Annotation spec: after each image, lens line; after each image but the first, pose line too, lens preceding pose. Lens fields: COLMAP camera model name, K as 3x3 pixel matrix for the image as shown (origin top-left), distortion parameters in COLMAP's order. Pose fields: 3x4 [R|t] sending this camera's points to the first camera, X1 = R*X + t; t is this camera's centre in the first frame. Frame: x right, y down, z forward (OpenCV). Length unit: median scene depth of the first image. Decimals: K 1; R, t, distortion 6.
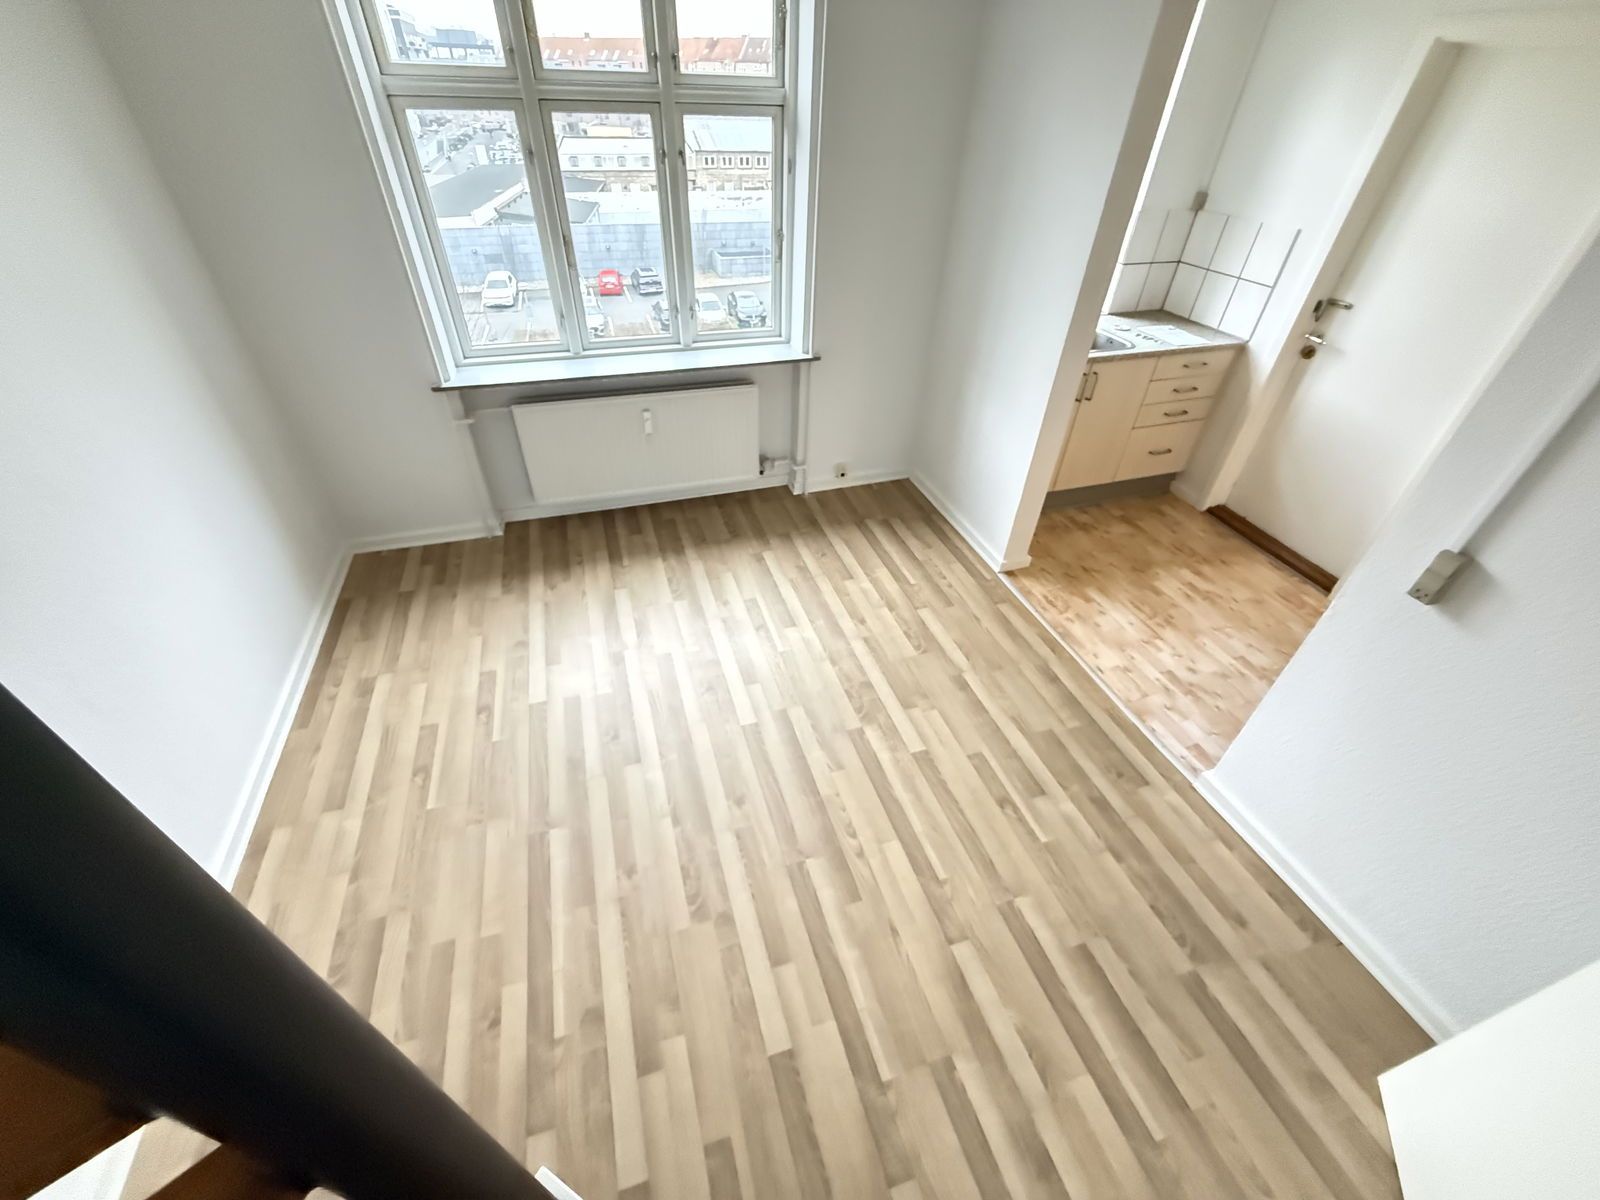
lens RADIAL K [[636.0, 0, 793.2], [0, 636.0, 595.8], [0, 0, 1]] dist [-0.000298, -0.000408]
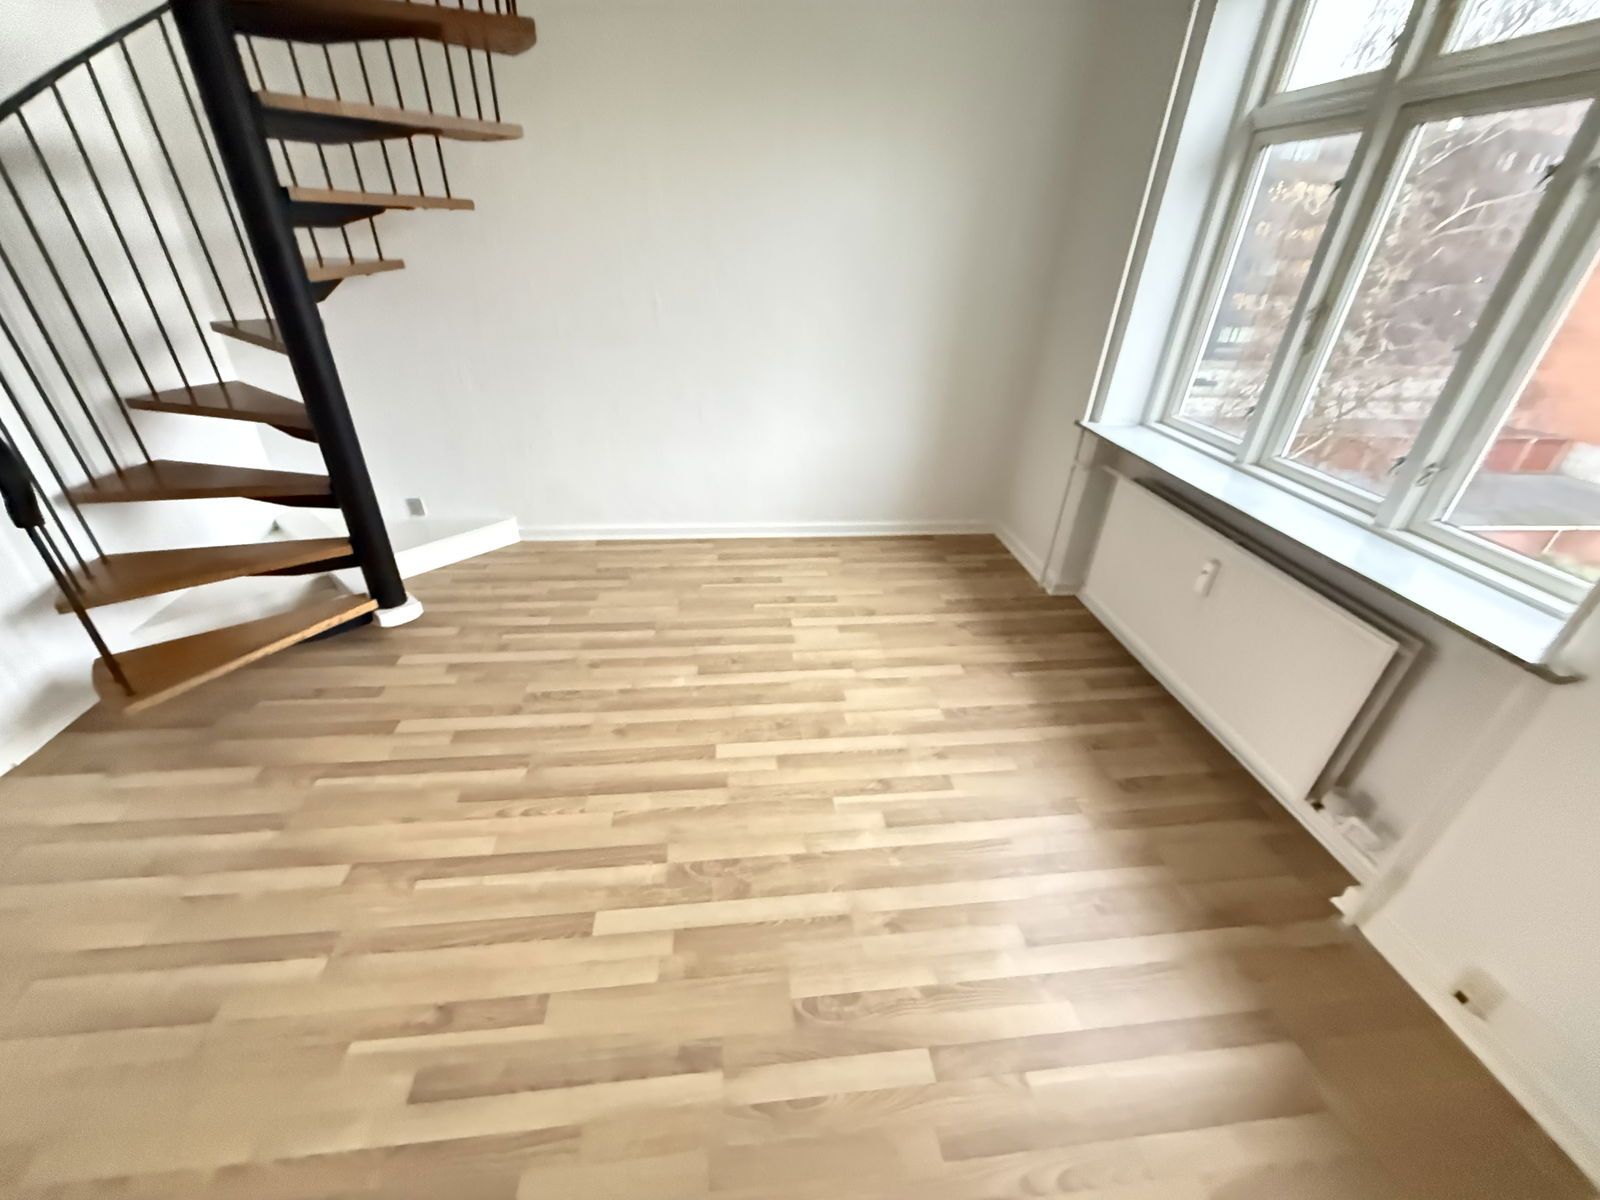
lens RADIAL K [[636.0, 0, 795.7], [0, 636.0, 593.6], [0, 0, 1]] dist [-0.000298, -0.000408]
pose [[-0.189257, 0.458069, -0.868536, 0.490190], [-0.646505, 0.607619, 0.461336, -0.344588], [0.739063, 0.648823, 0.181148, 0.693878]]
